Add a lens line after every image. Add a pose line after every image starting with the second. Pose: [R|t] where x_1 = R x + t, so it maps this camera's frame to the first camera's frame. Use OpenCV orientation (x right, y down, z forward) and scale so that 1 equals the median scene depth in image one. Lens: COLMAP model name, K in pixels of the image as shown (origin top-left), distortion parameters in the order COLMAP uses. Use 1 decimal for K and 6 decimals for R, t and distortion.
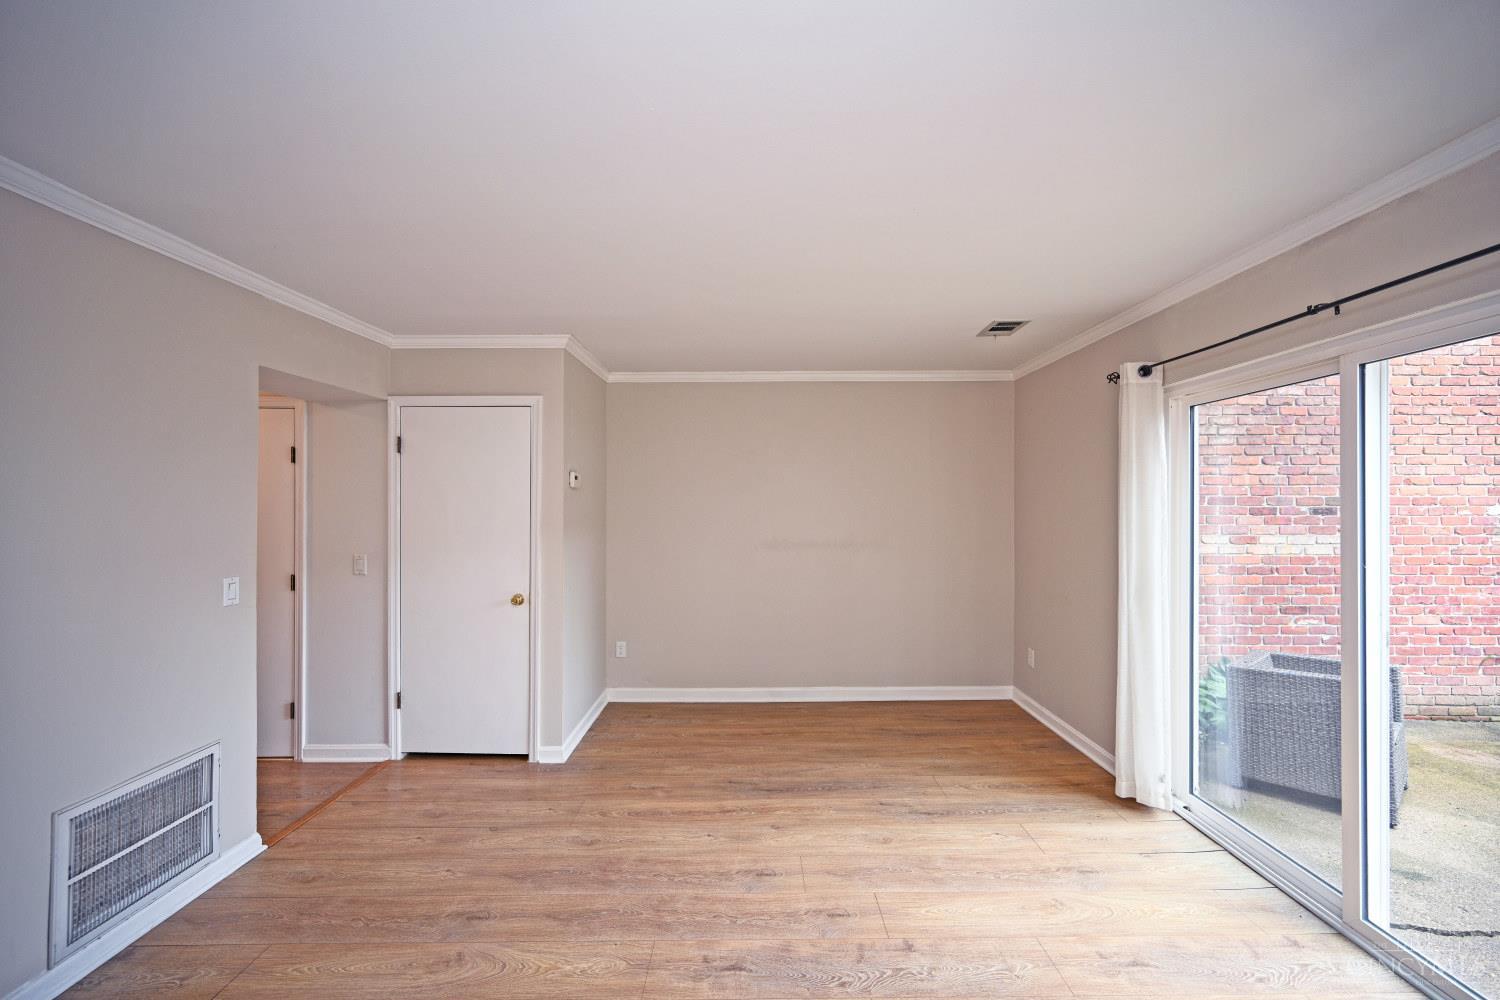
lens RADIAL K [[592.9, 0, 795.7], [0, 592.9, 503.6], [0, 0, 1]] dist [0.000115, 0.000248]
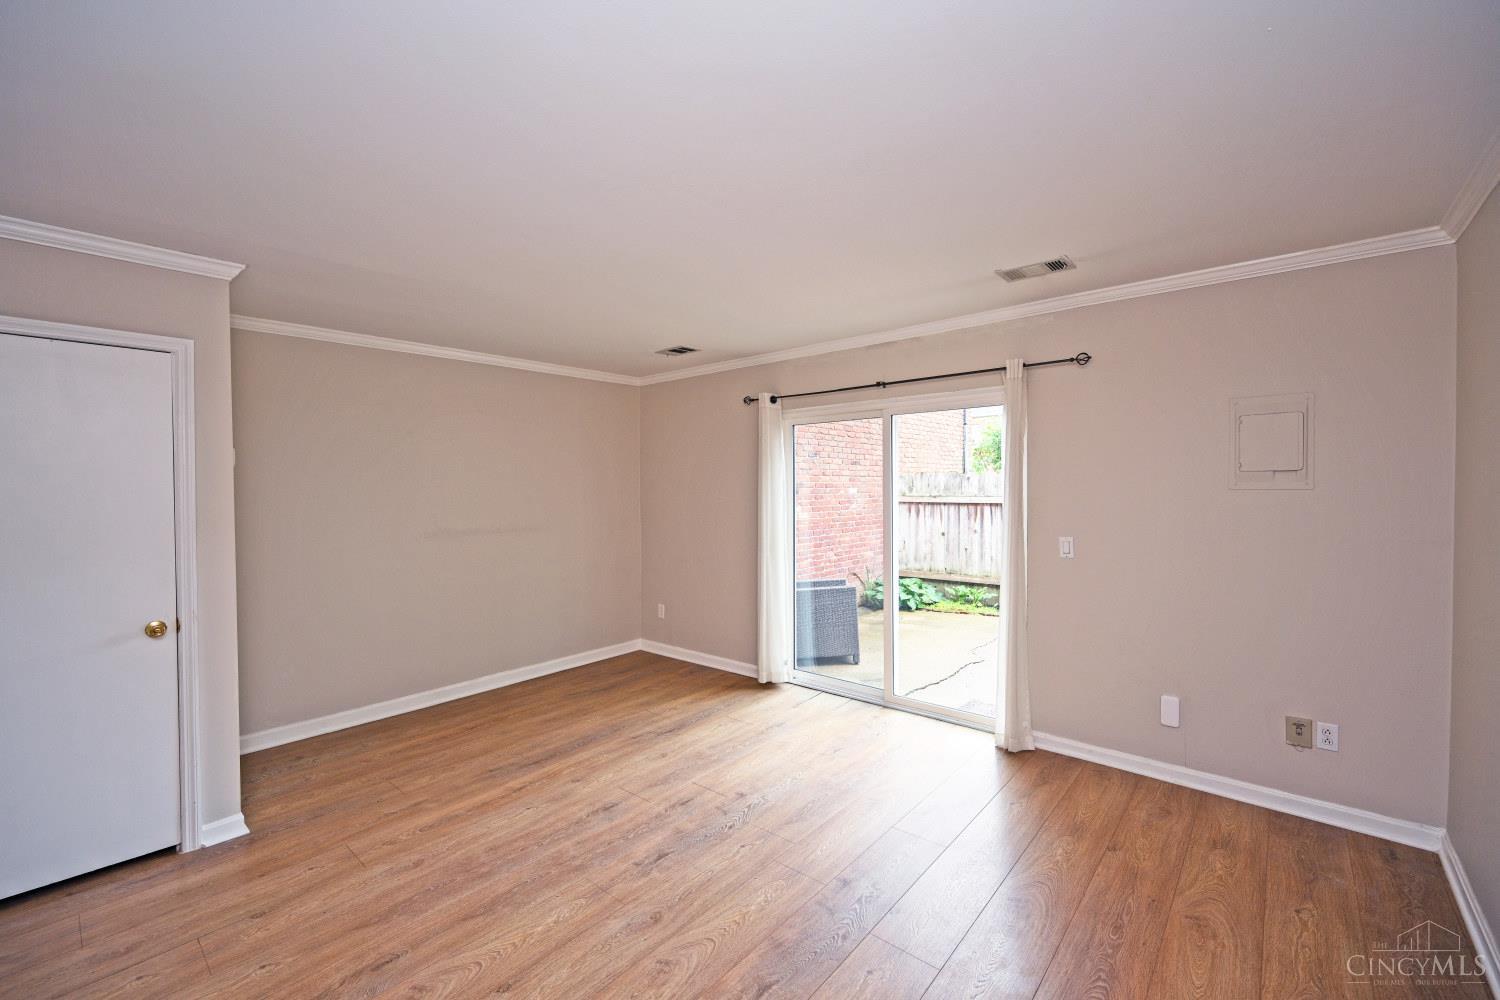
lens RADIAL K [[592.9, 0, 773.6], [0, 592.9, 494.7], [0, 0, 1]] dist [0.000115, 0.000248]
pose [[0.658075, -0.014286, 0.752817, -0.552320], [0.008517, 0.999897, 0.011530, 0.003276], [-0.752904, -0.001176, 0.658129, -0.002105]]
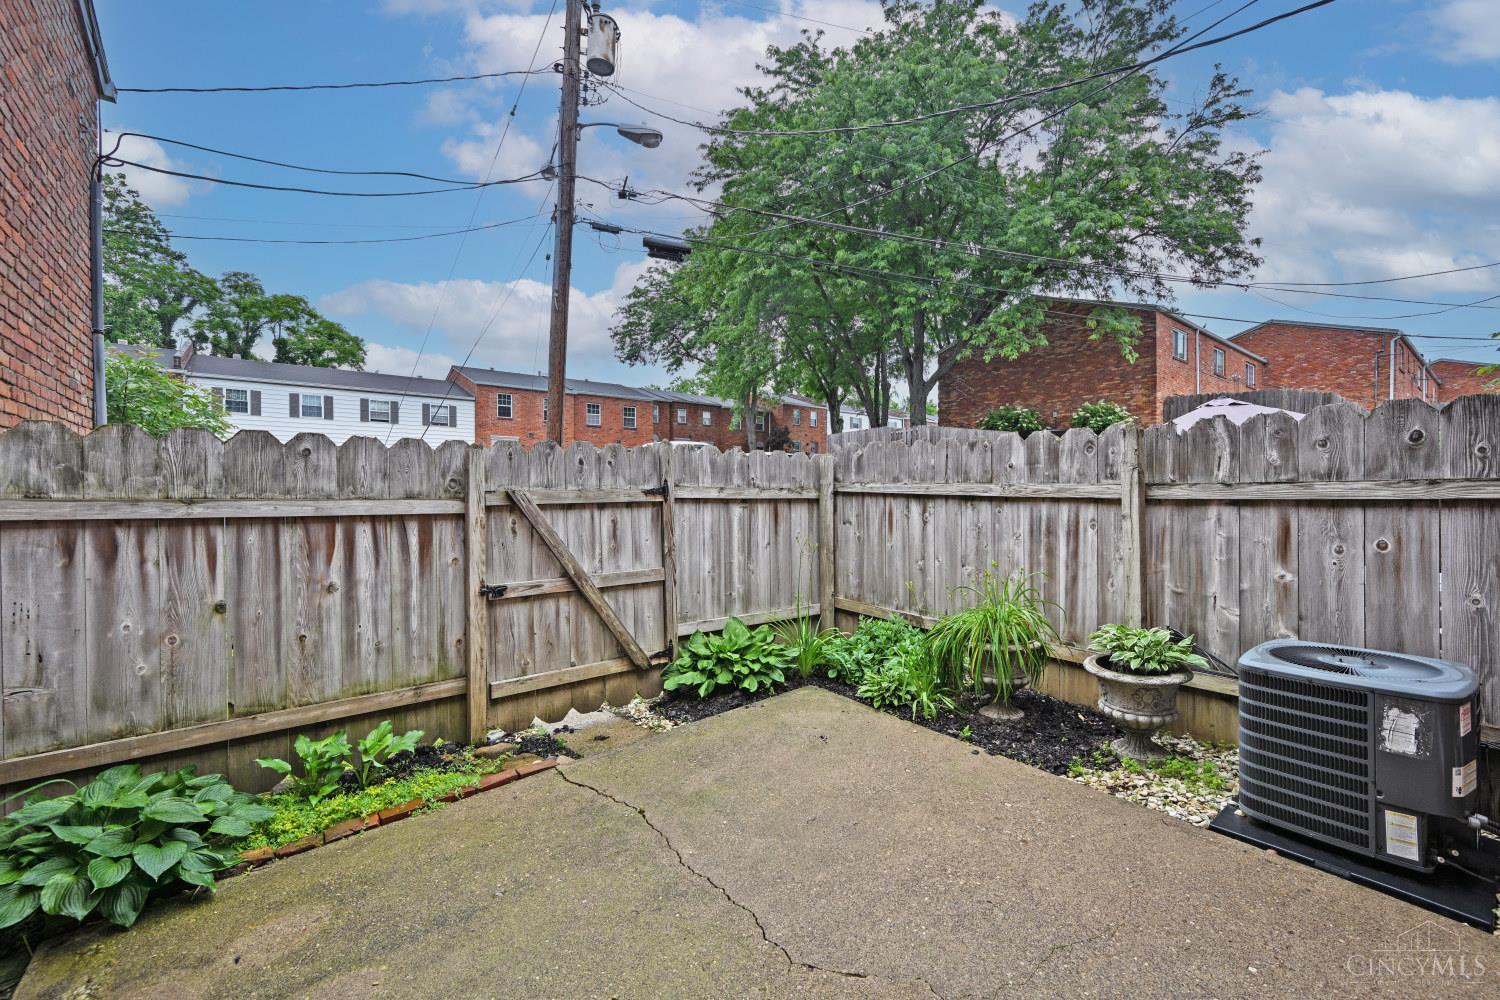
lens RADIAL K [[592.9, 0, 742.4], [0, 592.9, 496.0], [0, 0, 1]] dist [0.000115, 0.000248]
pose [[-0.598825, -0.005084, 0.800864, 0.938307], [-0.004285, 0.999986, 0.003144, 0.038818], [-0.800869, -0.001549, -0.598838, 1.276130]]
